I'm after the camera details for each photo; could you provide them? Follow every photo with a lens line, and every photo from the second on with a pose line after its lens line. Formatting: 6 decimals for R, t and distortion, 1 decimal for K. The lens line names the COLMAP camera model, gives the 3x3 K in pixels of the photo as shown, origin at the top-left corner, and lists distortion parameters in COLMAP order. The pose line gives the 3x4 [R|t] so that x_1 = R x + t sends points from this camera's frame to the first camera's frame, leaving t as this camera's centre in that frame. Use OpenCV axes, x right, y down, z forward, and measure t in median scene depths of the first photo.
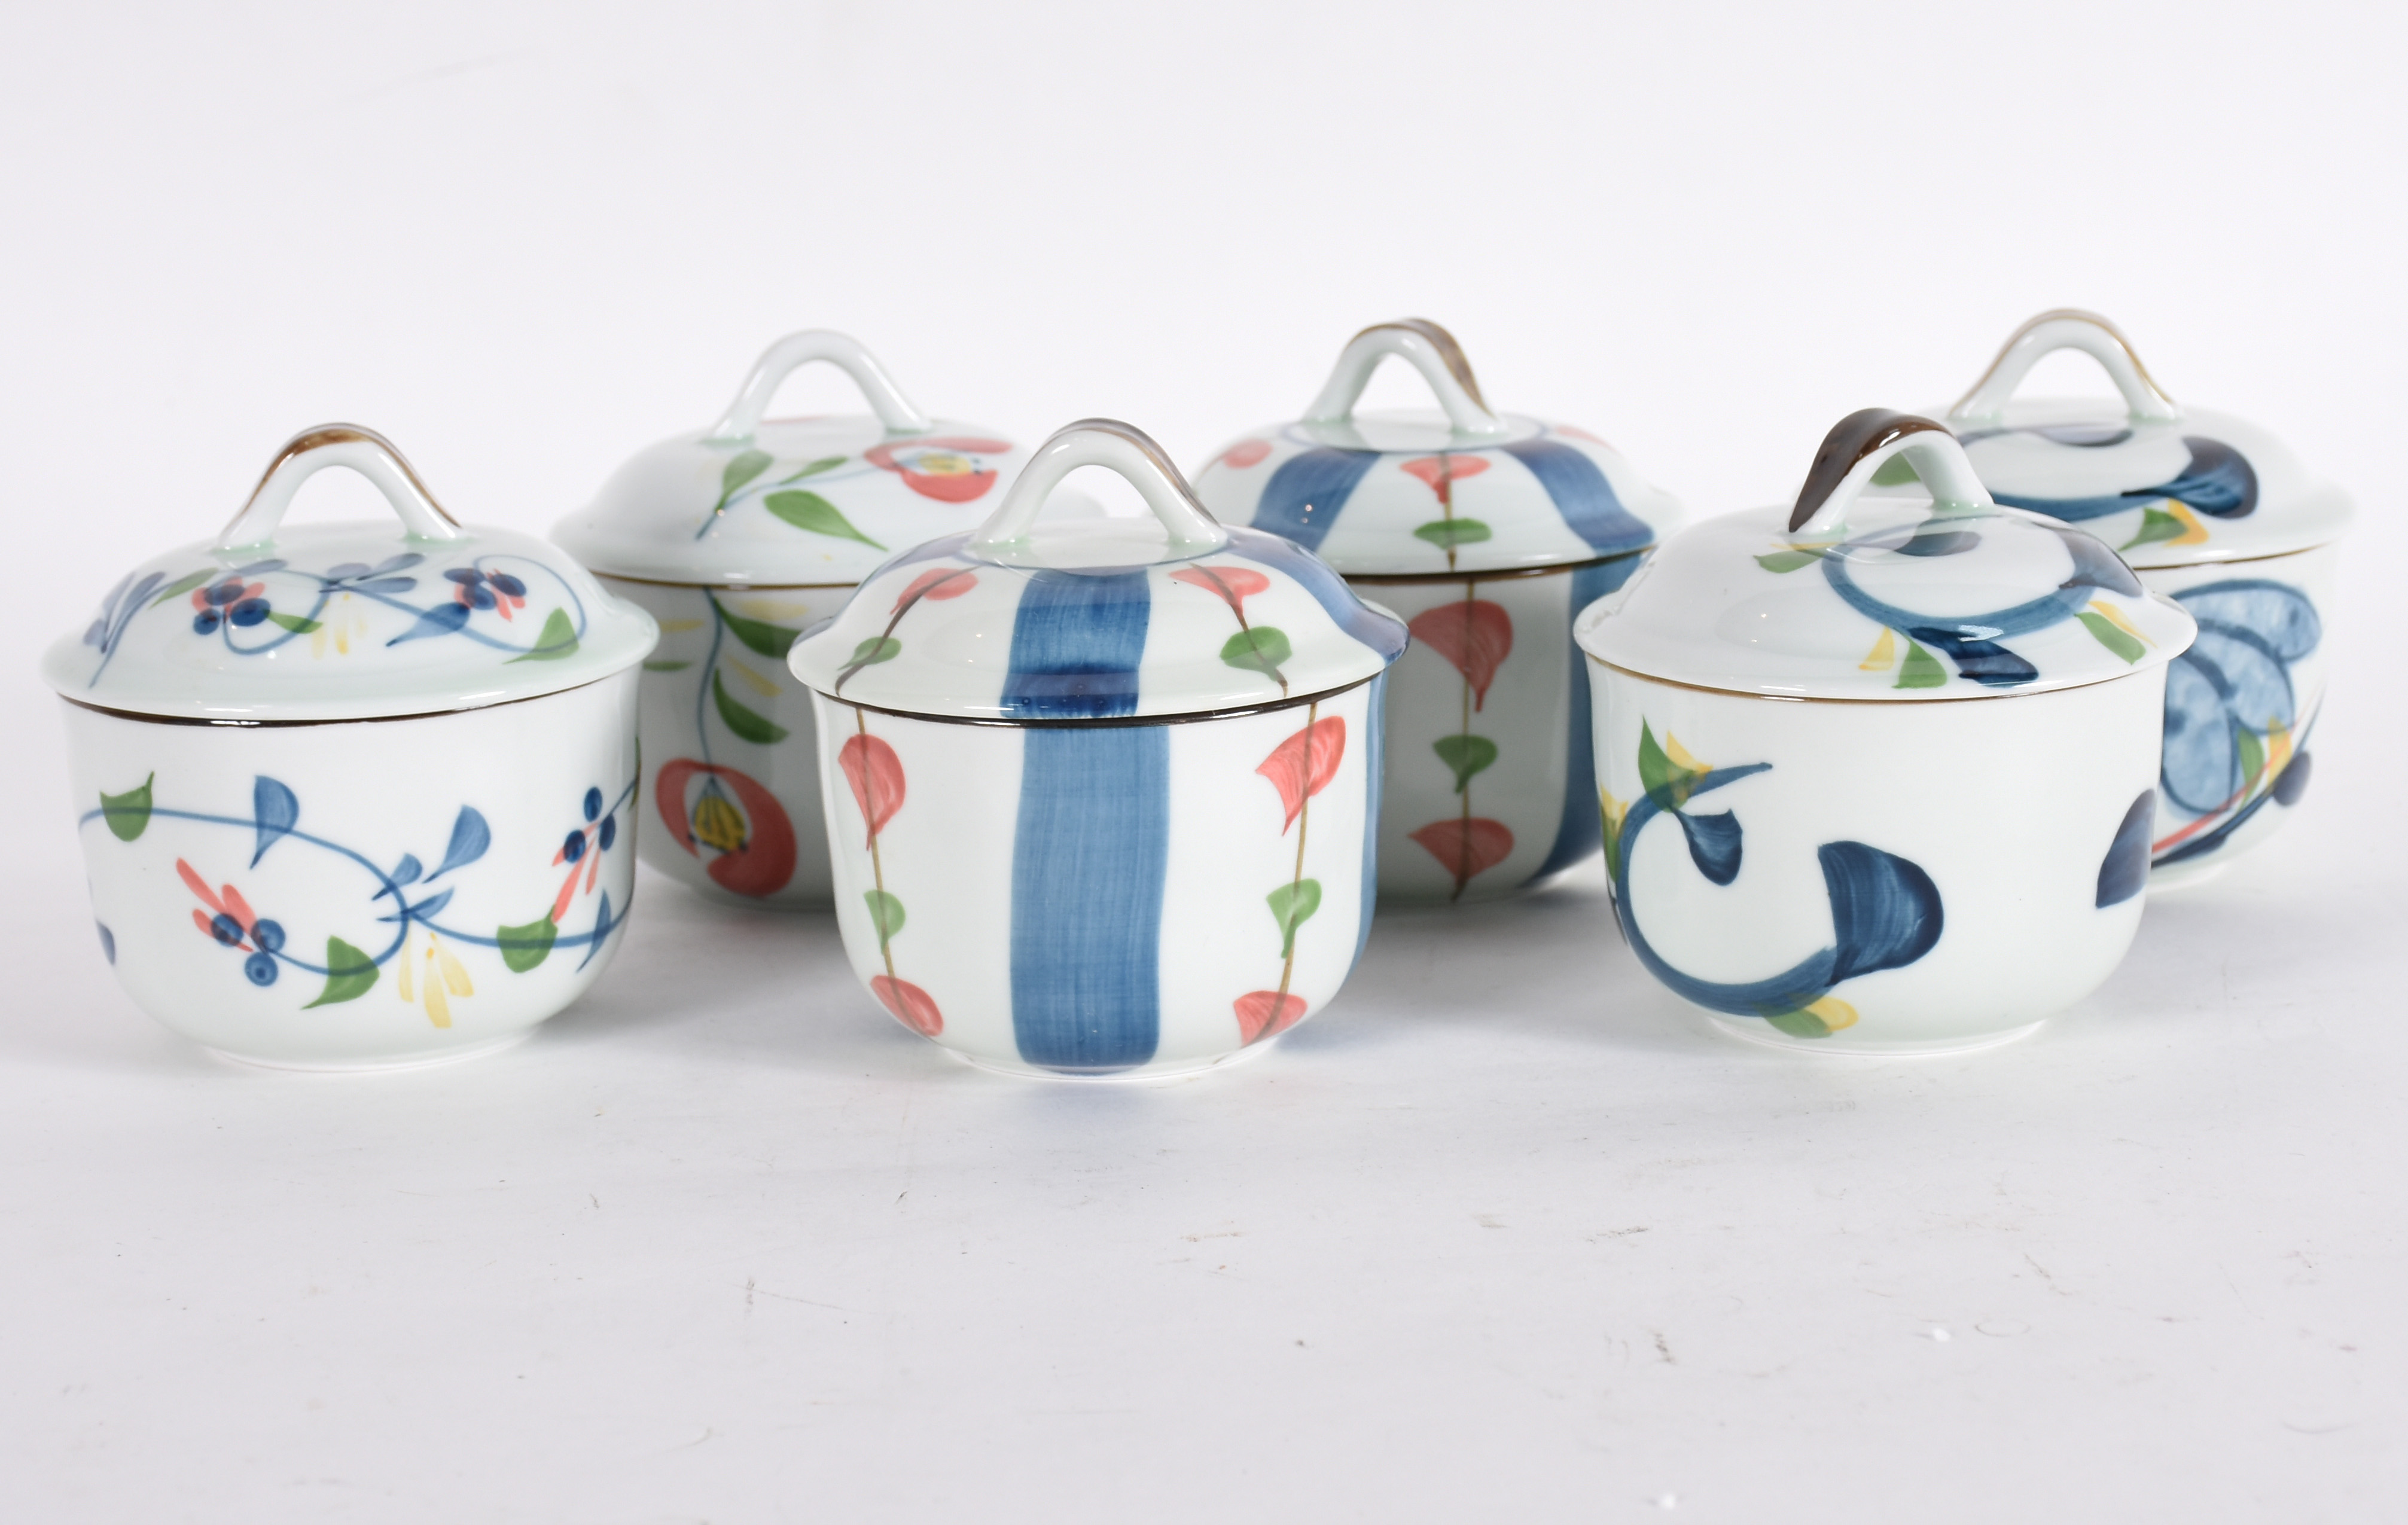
lens RADIAL K [[4007.6, 0, 1204.0], [0, 4007.6, 762.5], [0, 0, 1]] dist [0.014427, 0.085311]
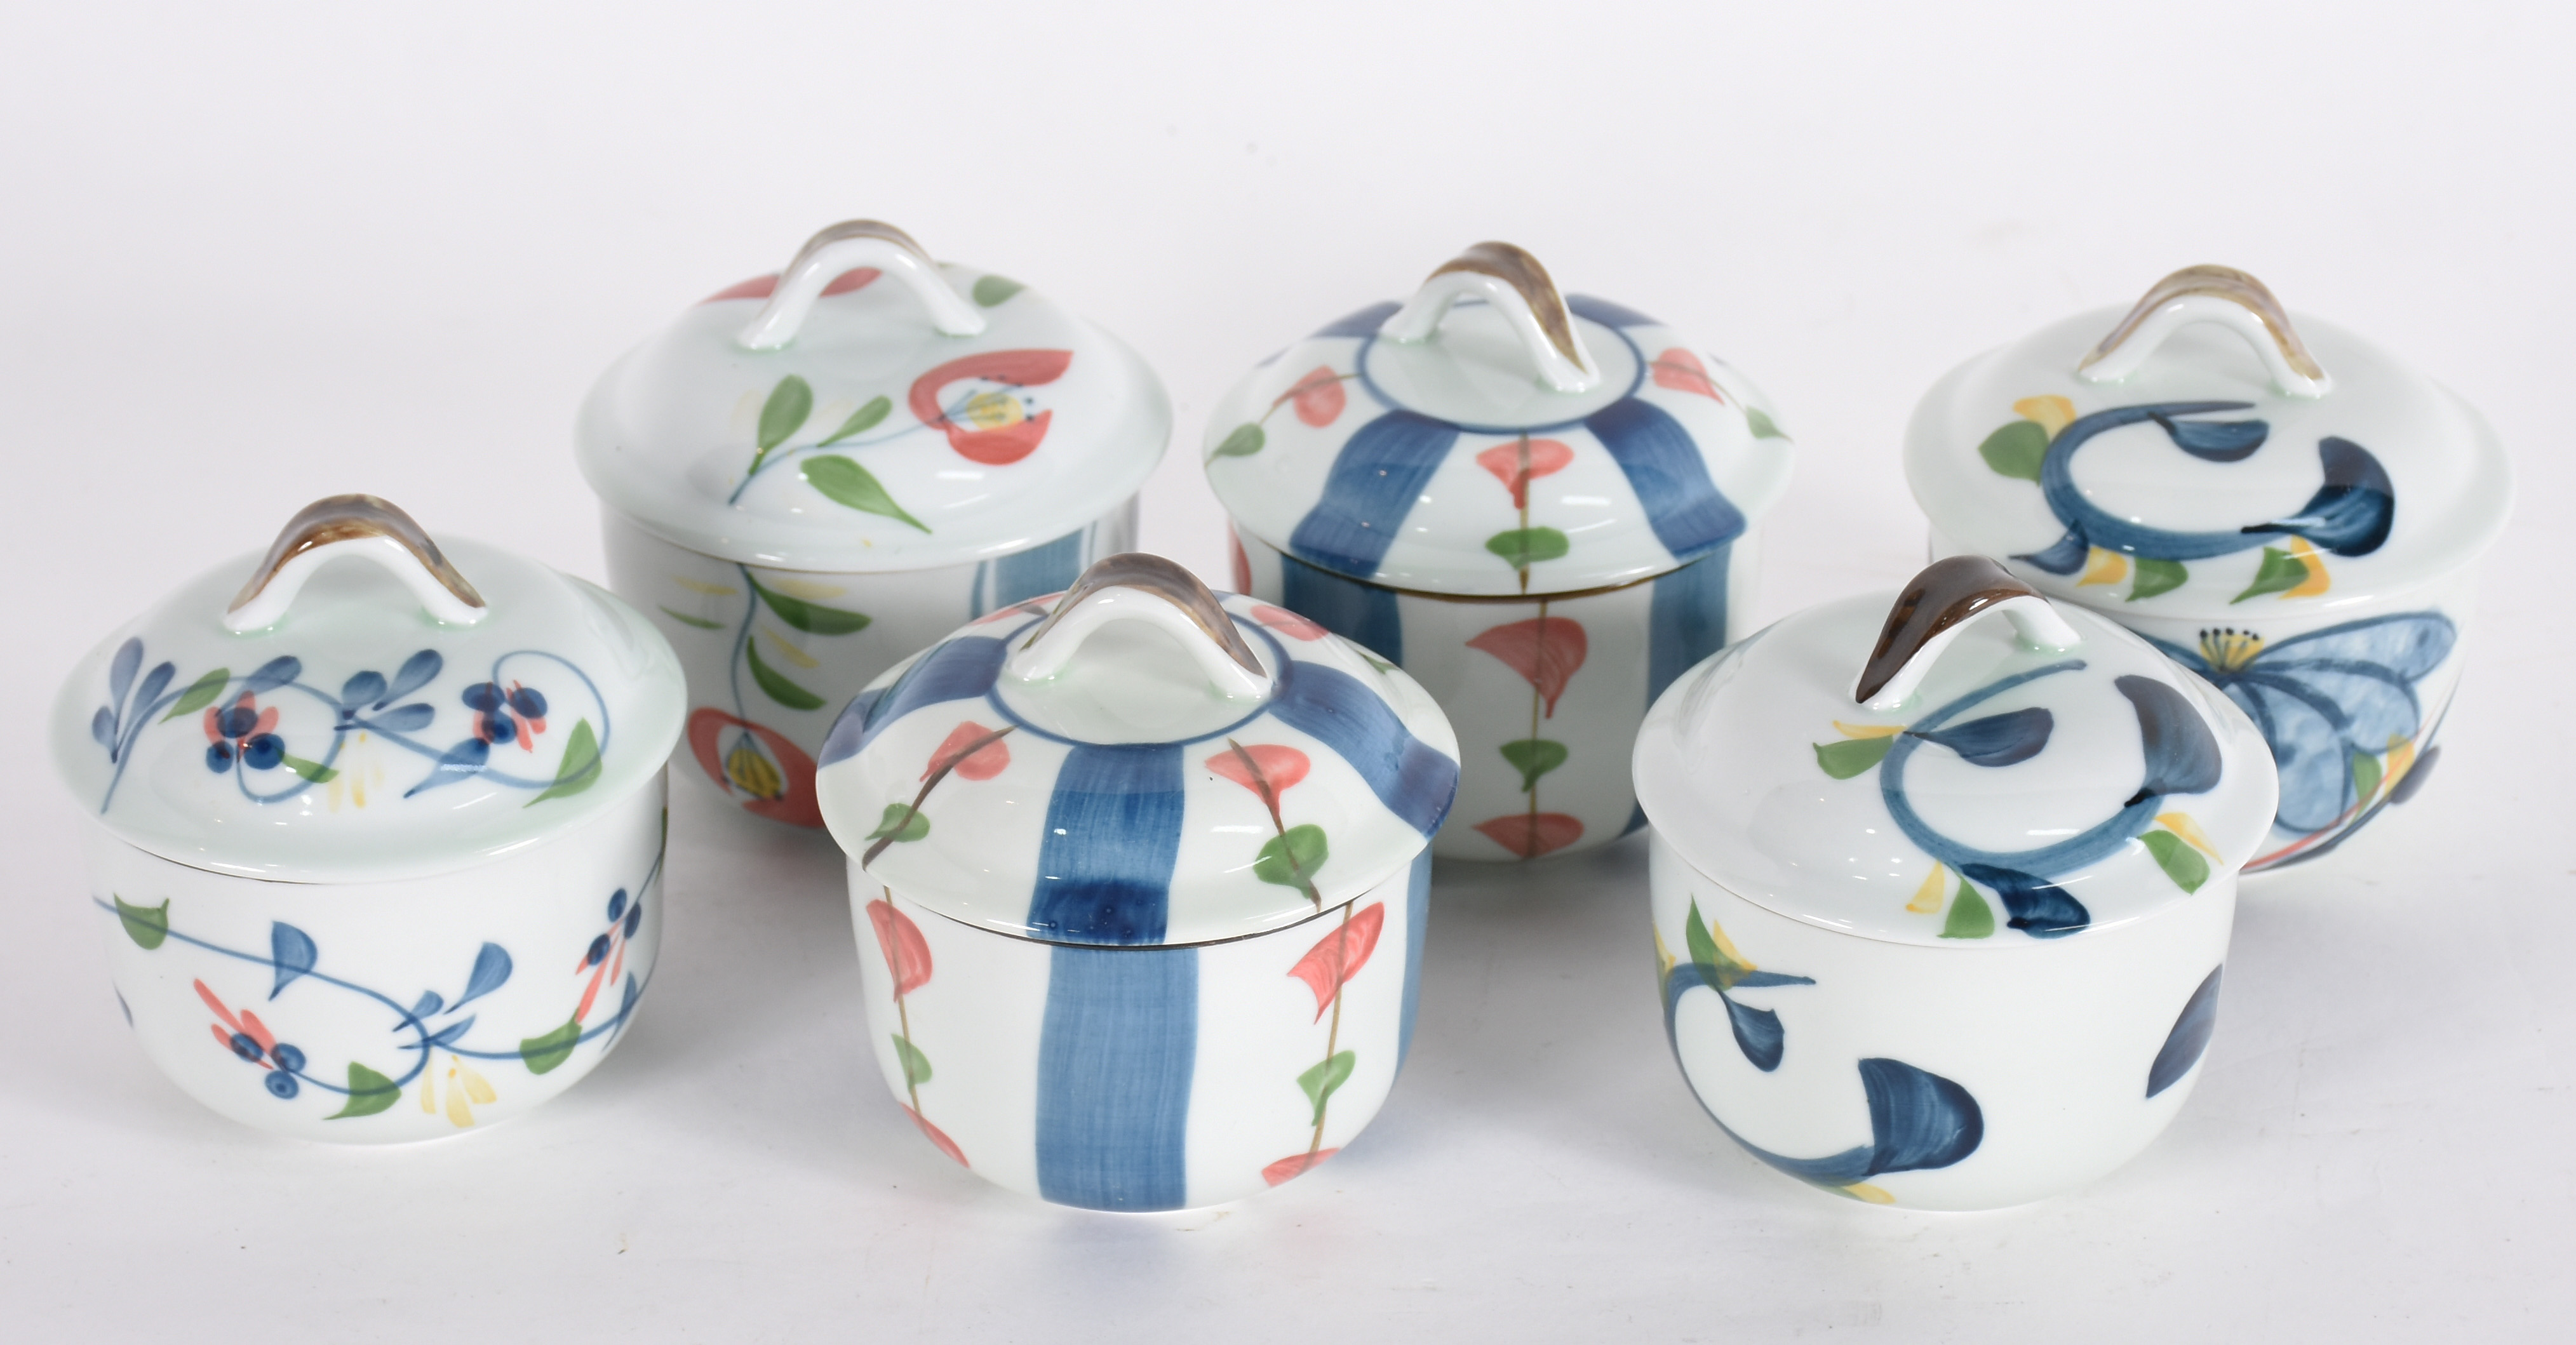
lens RADIAL K [[4763.3, 0, 1262.3], [0, 4763.3, 672.2], [0, 0, 1]] dist [0.053284, 0.044555]
pose [[0.999235, 0.033031, -0.020922, 0.027710], [-0.027439, 0.973605, 0.226585, -0.322347], [0.027854, -0.225837, 0.973767, -0.116442]]
